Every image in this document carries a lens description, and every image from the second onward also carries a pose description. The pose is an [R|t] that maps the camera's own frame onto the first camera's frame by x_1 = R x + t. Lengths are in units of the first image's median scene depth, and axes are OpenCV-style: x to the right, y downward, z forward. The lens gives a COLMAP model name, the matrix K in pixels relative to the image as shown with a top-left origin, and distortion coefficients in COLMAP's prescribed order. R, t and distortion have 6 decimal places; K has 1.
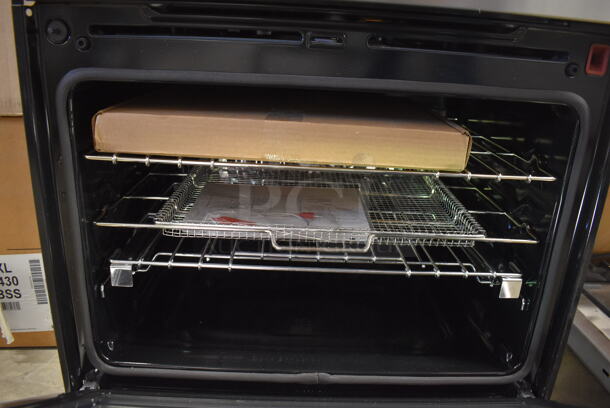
lens RADIAL K [[470.2, 0, 305.1], [0, 470.2, 204.1], [0, 0, 1]] dist [-0.102516, 0.017670]
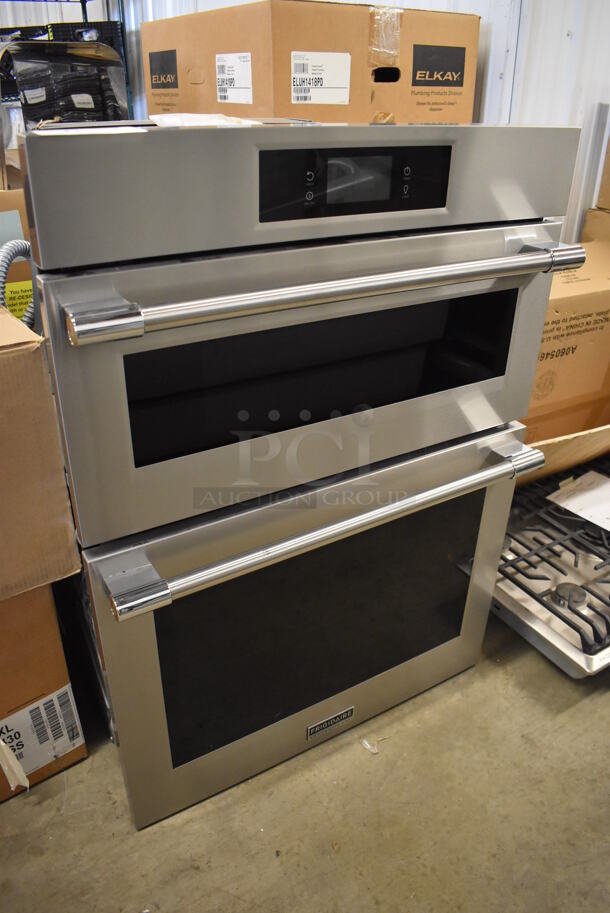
lens RADIAL K [[703.7, 0, 310.9], [0, 703.7, 460.5], [0, 0, 1]] dist [-0.102516, 0.017670]
pose [[0.854956, -0.280607, 0.436245, -0.570834], [0.187308, 0.951304, 0.244821, -0.622445], [-0.483700, -0.127599, 0.865883, -0.485655]]
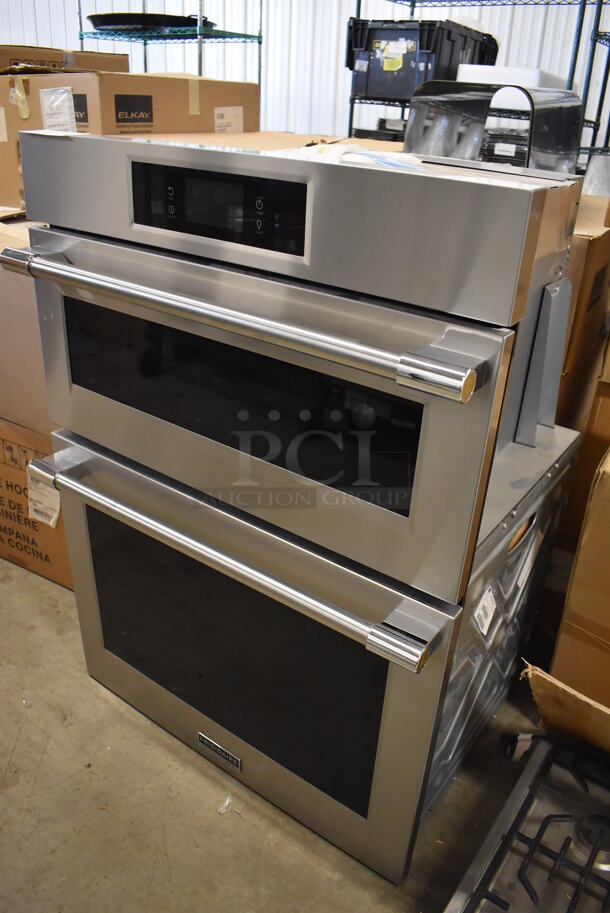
lens RADIAL K [[703.7, 0, 314.2], [0, 703.7, 460.6], [0, 0, 1]] dist [-0.102516, 0.017670]
pose [[0.809996, 0.266772, -0.522244, 0.847878], [-0.201574, 0.962933, 0.179245, -0.602827], [0.550704, -0.039917, 0.833746, -0.352866]]
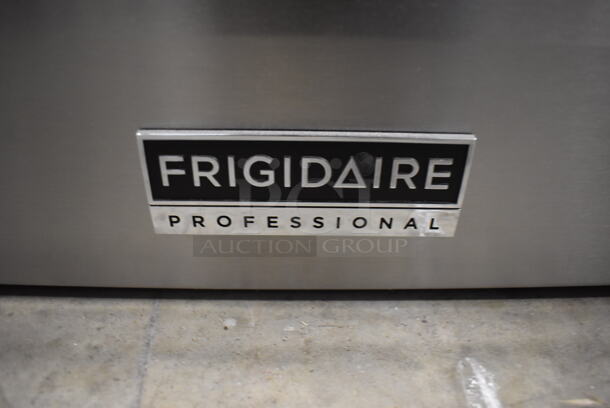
lens RADIAL K [[470.2, 0, 304.8], [0, 470.2, 203.6], [0, 0, 1]] dist [-0.102516, 0.017670]
pose [[0.999422, -0.030653, -0.014732, 0.013931], [0.033224, 0.972521, 0.230433, 0.345490], [0.007264, -0.230789, 0.972977, 0.652584]]
